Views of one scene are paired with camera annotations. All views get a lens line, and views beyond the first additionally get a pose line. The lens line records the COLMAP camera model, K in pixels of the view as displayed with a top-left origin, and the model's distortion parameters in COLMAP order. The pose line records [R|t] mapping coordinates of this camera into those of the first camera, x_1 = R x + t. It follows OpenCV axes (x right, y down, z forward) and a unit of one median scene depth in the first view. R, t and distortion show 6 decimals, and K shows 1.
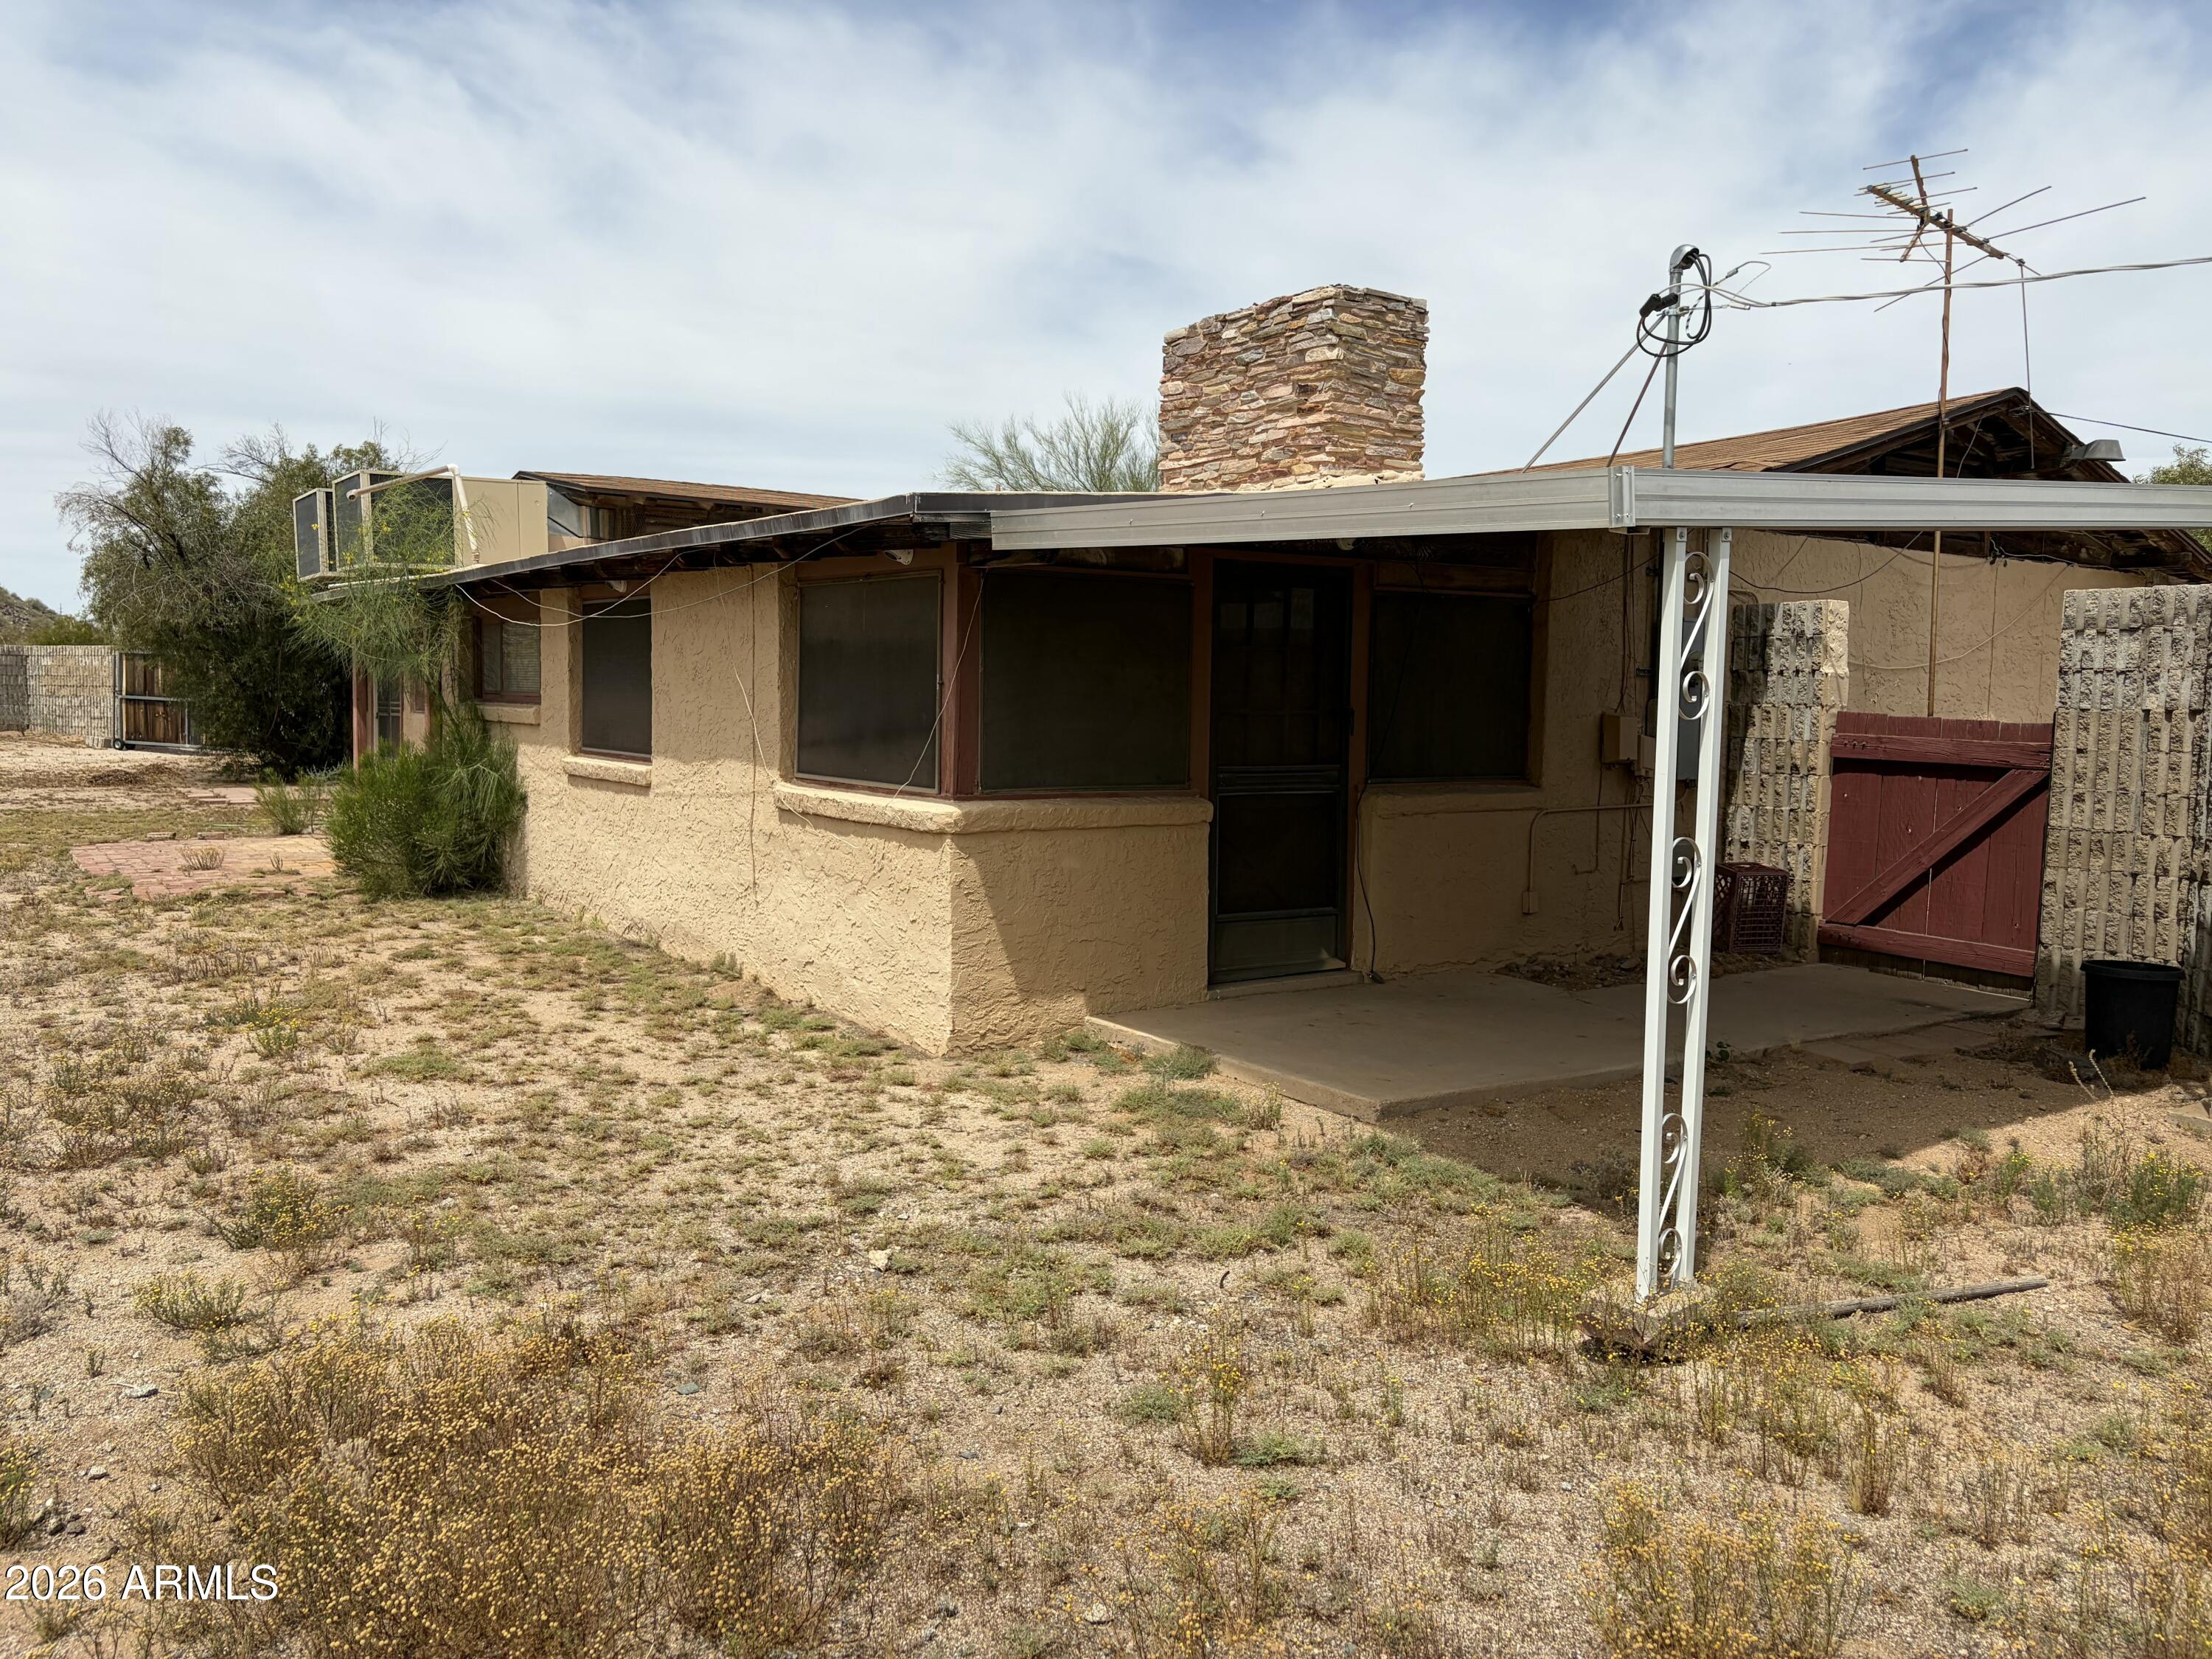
lens RADIAL K [[1693.7, 0, 1106.0], [0, 1693.7, 829.5], [0, 0, 1]] dist [0.032449, 0.001844]
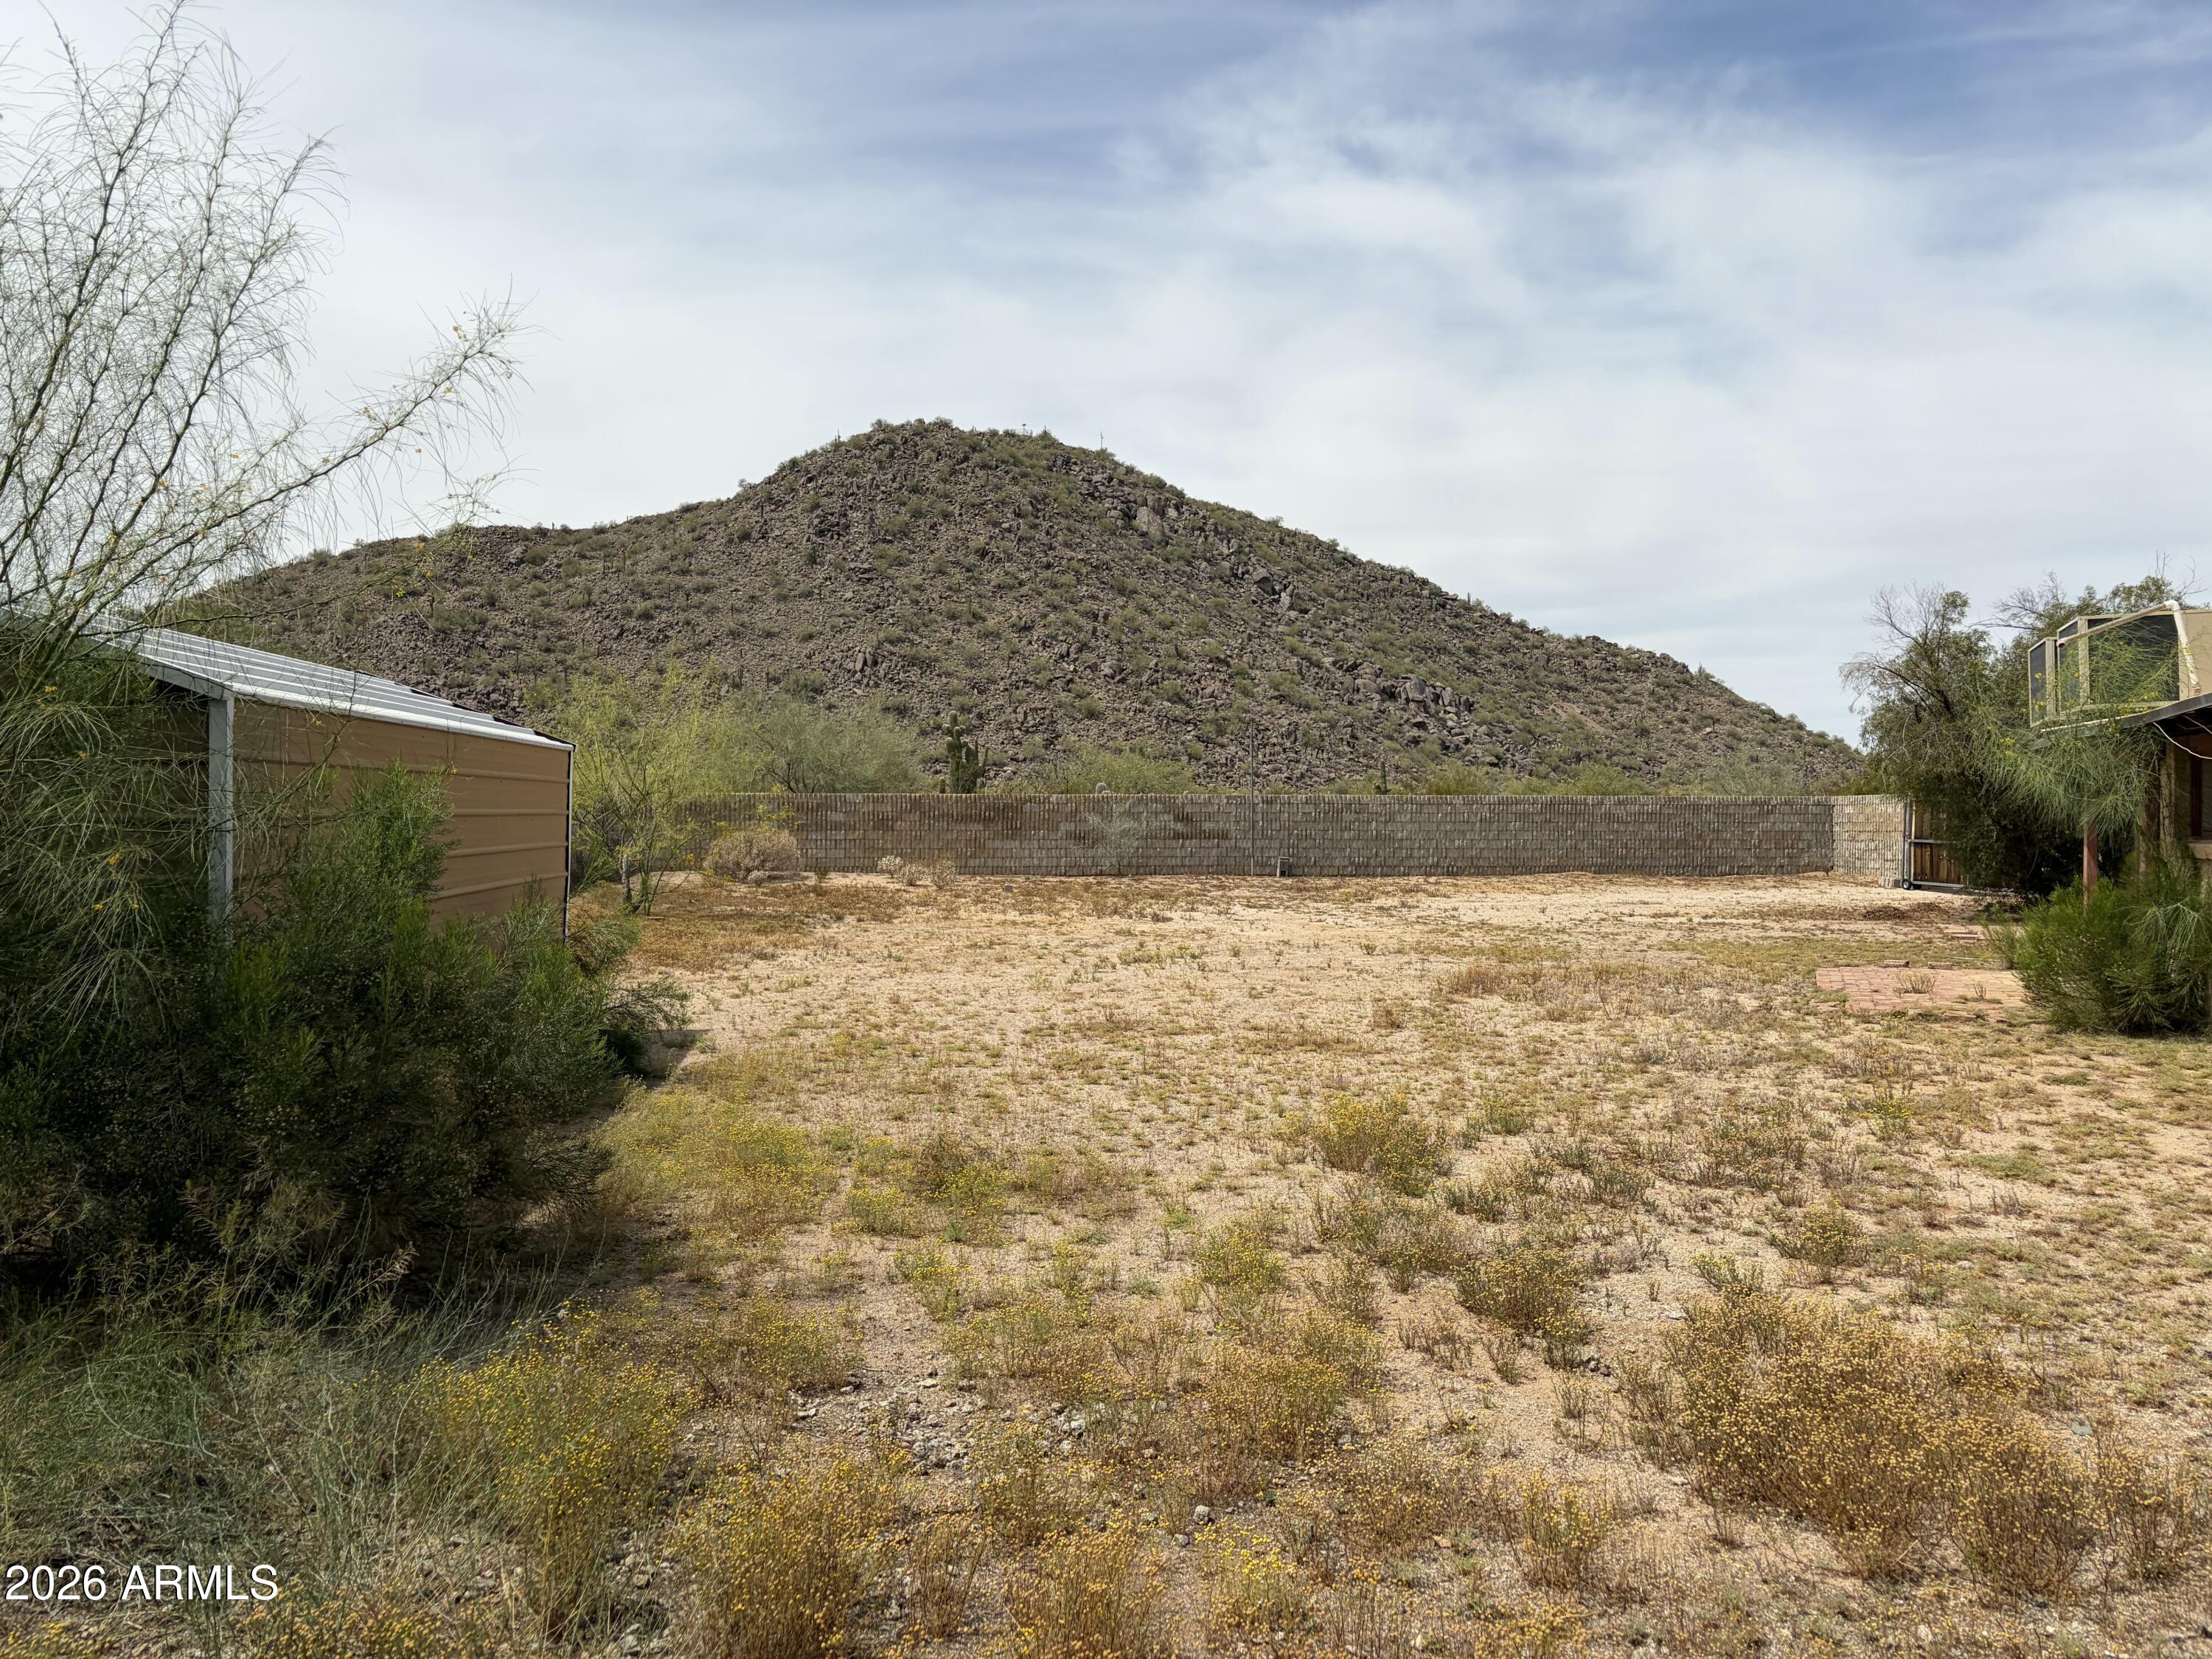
lens RADIAL K [[1693.7, 0, 1106.0], [0, 1693.7, 829.5], [0, 0, 1]] dist [0.032449, 0.001844]
pose [[0.559398, -0.014669, -0.828769, 0.106398], [-0.055011, 0.996982, -0.054777, 0.007918], [0.827072, 0.076233, 0.556903, -0.064979]]
